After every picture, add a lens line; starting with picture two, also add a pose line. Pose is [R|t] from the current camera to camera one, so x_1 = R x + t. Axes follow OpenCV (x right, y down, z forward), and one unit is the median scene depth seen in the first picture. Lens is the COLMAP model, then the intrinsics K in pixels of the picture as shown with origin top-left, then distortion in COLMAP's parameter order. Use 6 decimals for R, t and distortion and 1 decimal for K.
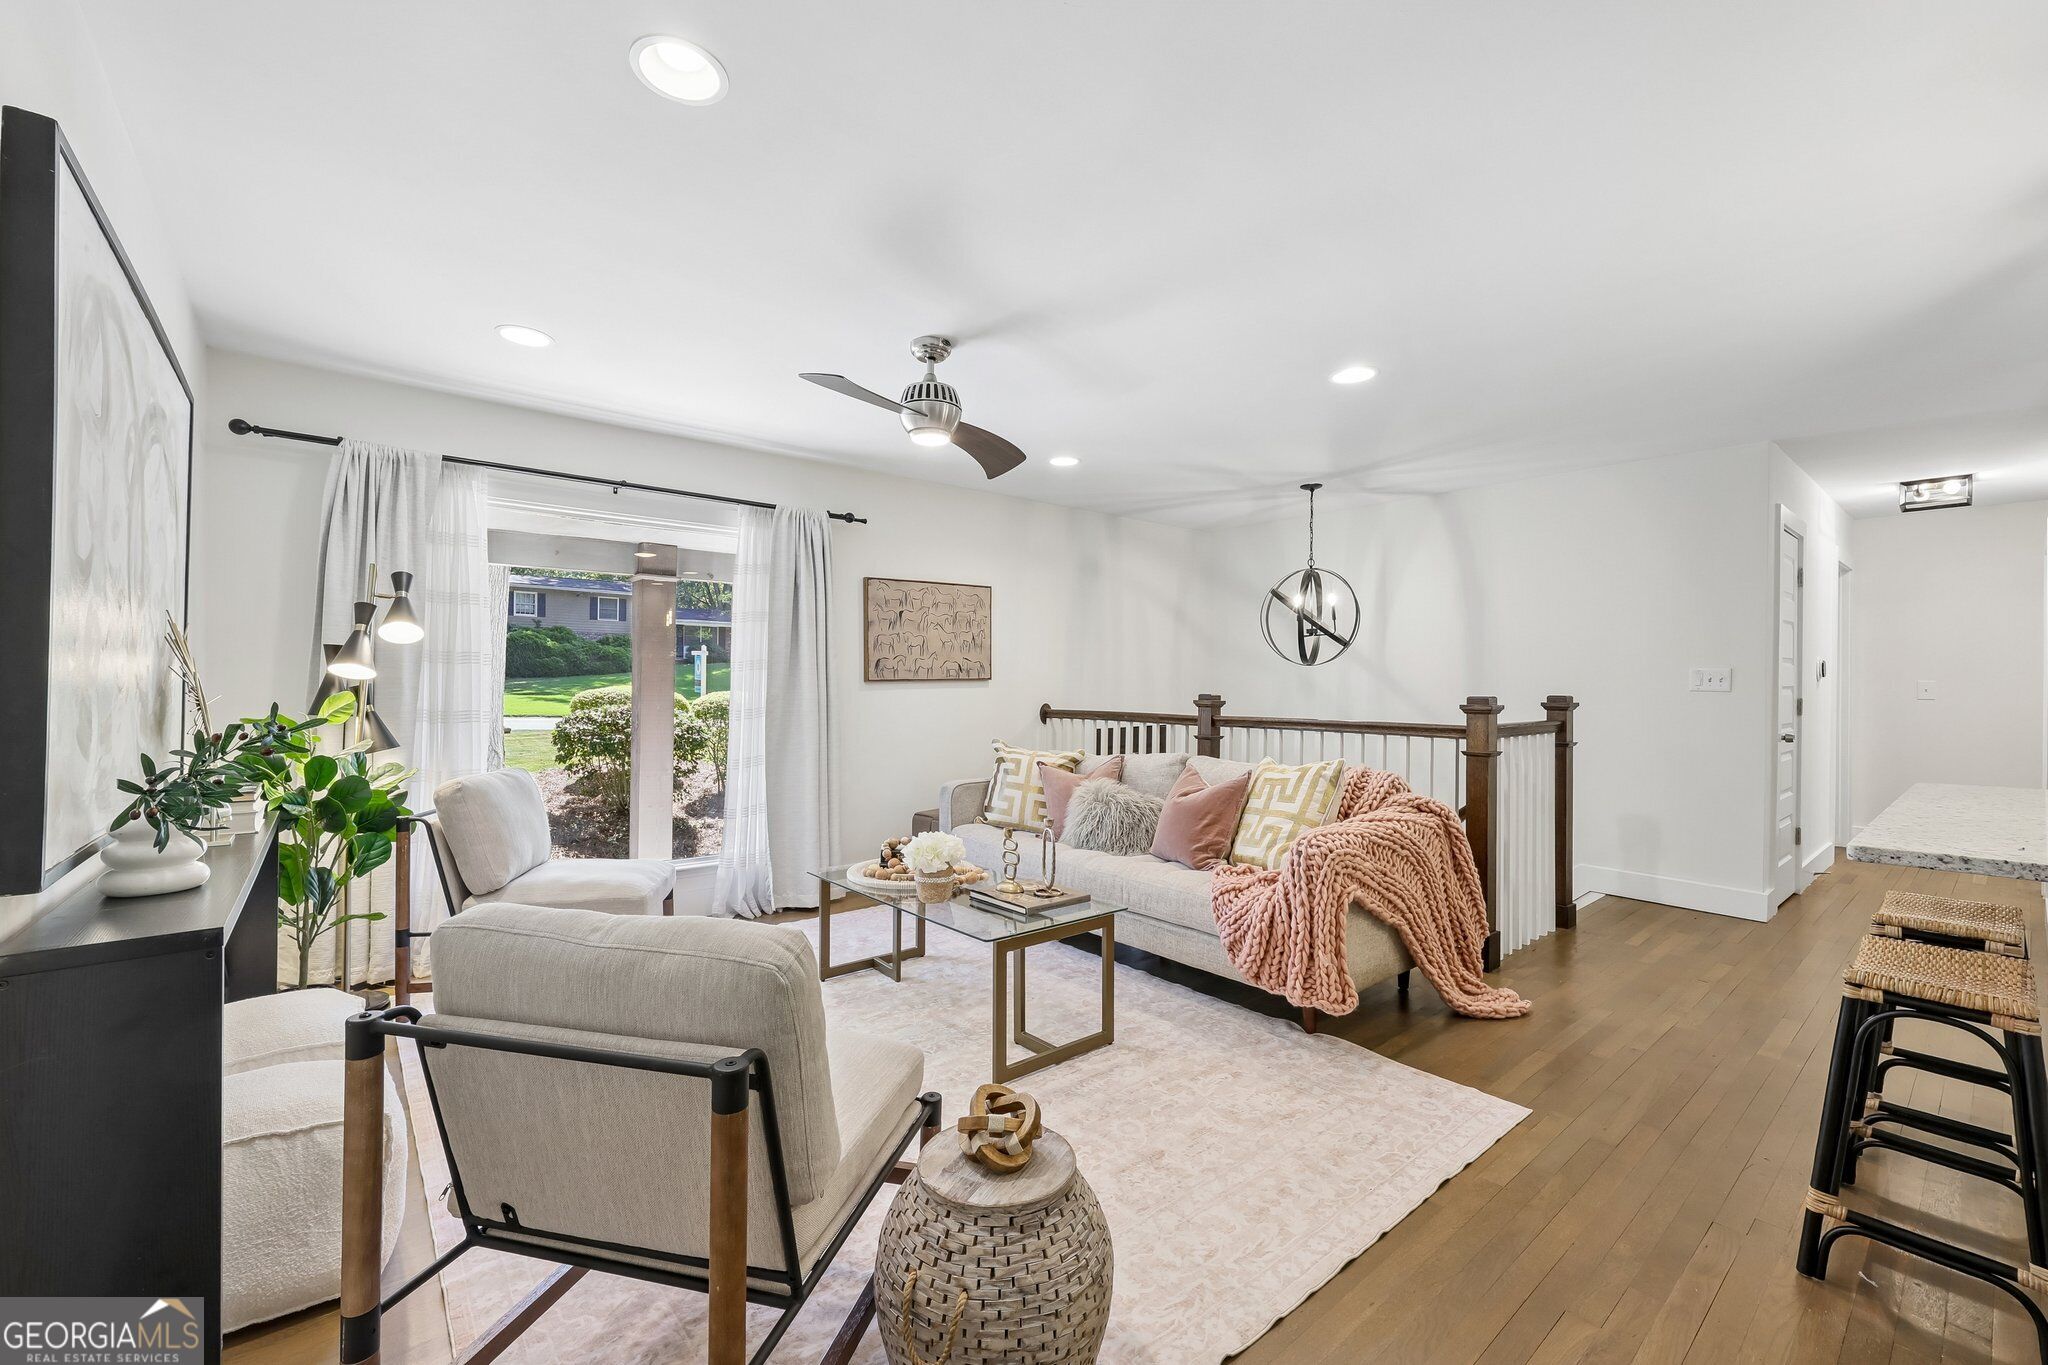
lens RADIAL K [[833.7, 0, 1027.0], [0, 833.7, 682.6], [0, 0, 1]] dist [-0.000634, -0.000211]
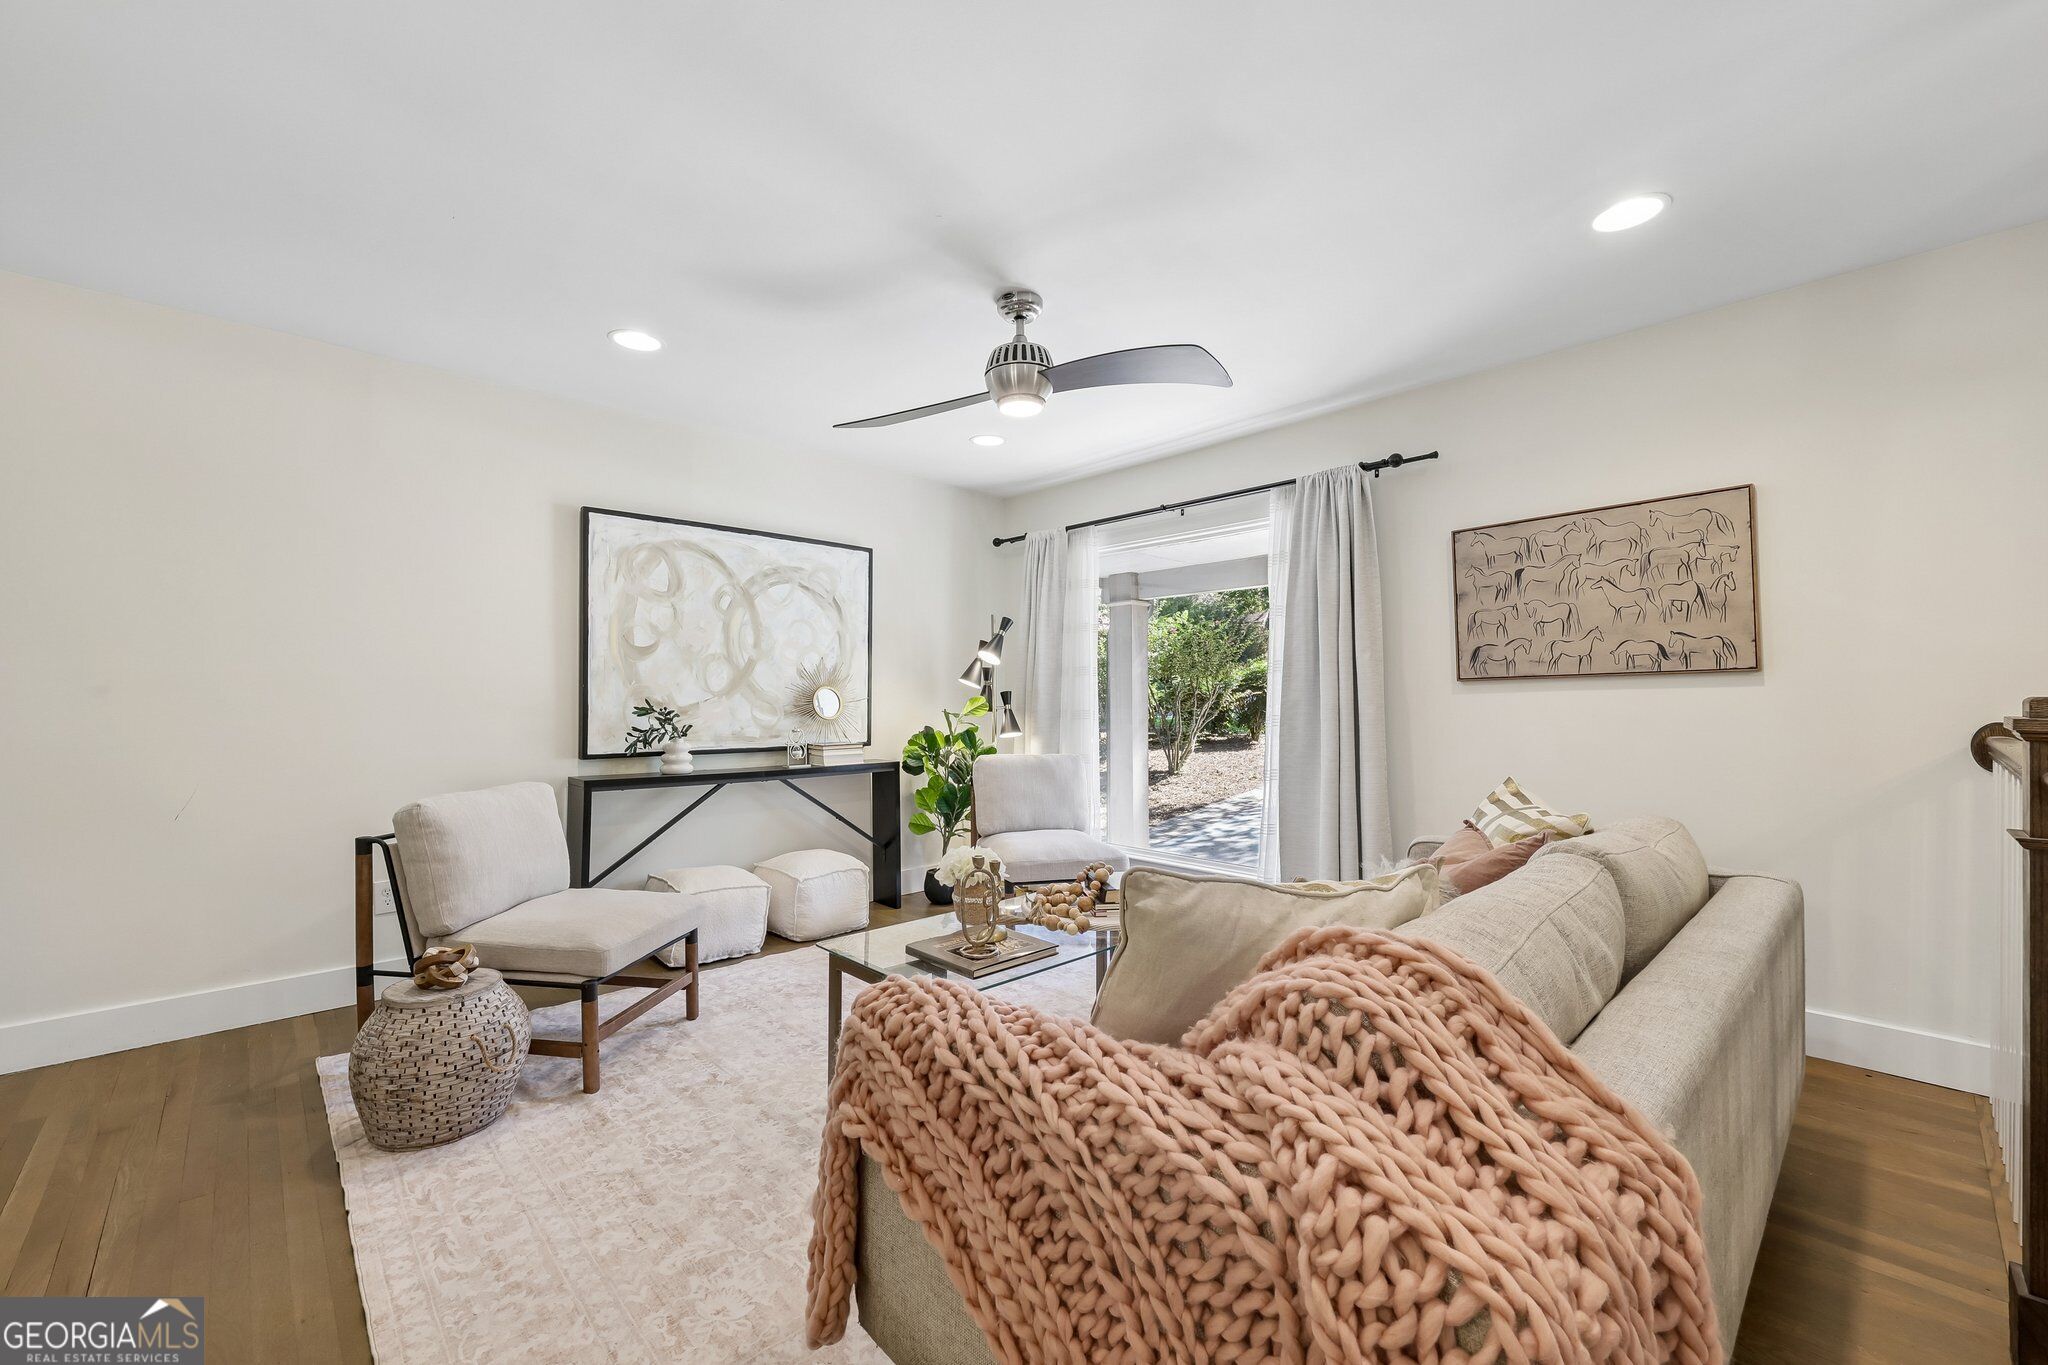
lens RADIAL K [[833.7, 0, 1026.1], [0, 833.7, 689.9], [0, 0, 1]] dist [-0.000634, -0.000211]
pose [[0.056972, -0.011879, -0.998305, 0.470558], [0.010100, 0.999885, -0.011322, 0.010442], [0.998325, -0.009438, 0.057085, 0.586457]]
